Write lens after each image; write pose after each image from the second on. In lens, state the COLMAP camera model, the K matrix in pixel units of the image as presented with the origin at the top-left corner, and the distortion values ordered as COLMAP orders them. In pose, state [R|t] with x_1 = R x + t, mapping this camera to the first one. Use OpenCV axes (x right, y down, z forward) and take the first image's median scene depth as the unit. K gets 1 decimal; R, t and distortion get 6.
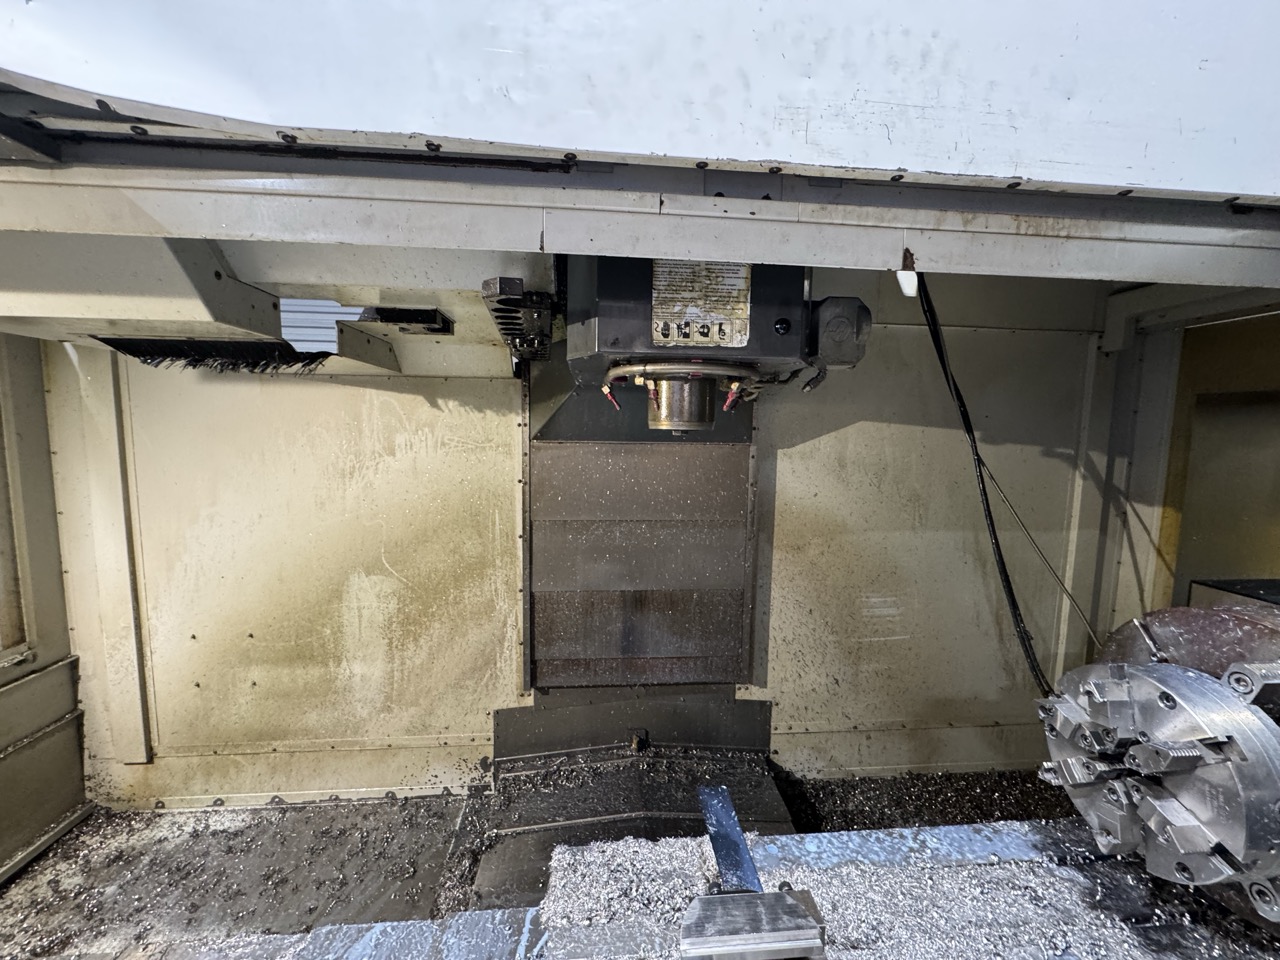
lens RADIAL K [[518.0, 0, 640.0], [0, 518.0, 480.0], [0, 0, 1]] dist [-0.004528, 0.000933]
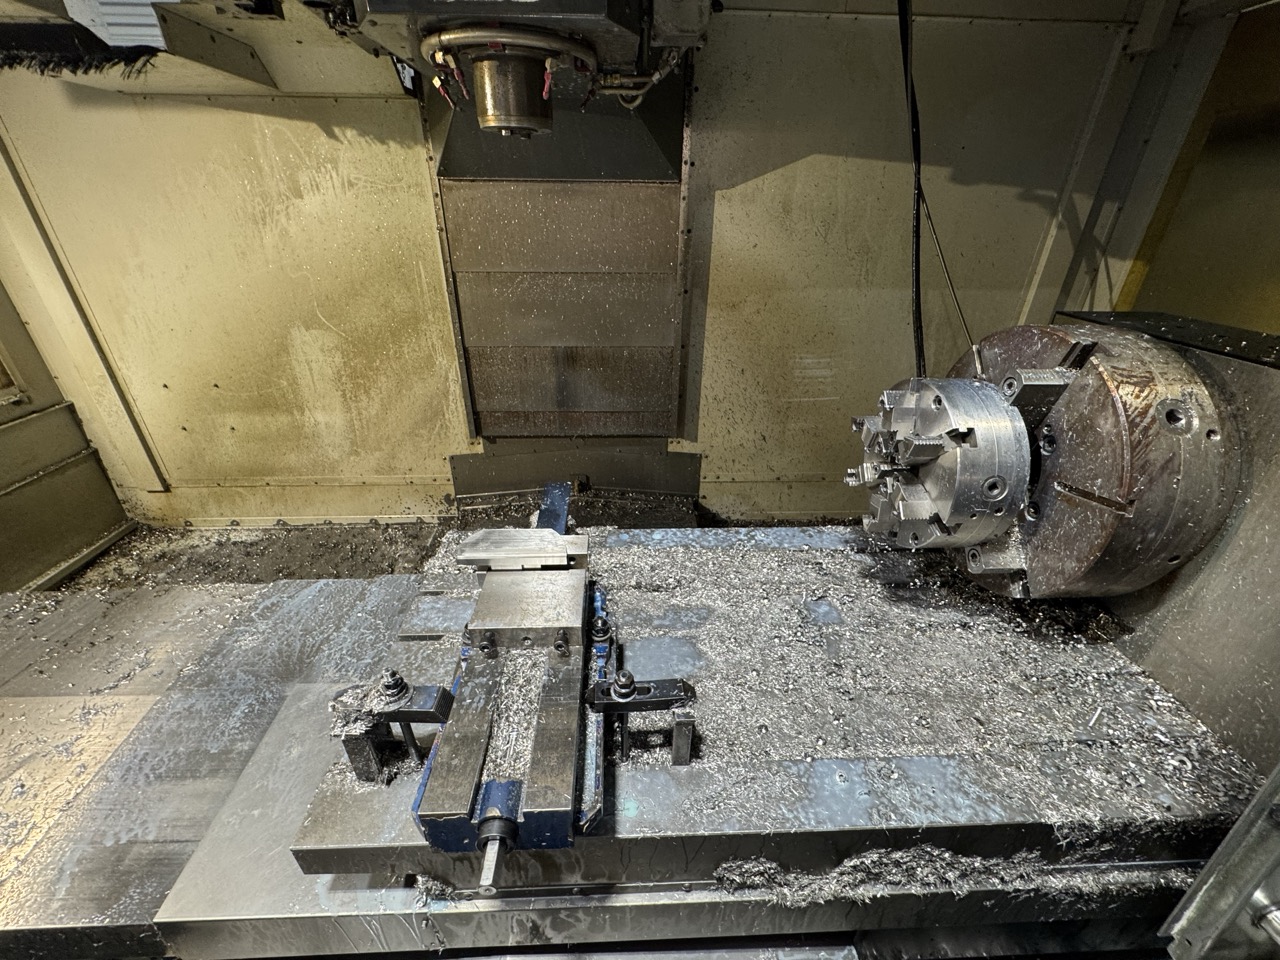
lens RADIAL K [[518.0, 0, 640.0], [0, 518.0, 480.0], [0, 0, 1]] dist [-0.004528, 0.000933]
pose [[0.998874, 0.018375, -0.043745, 0.190643], [-0.000445, 0.925557, 0.378609, 0.070641], [0.047445, -0.378163, 0.924522, -0.042116]]
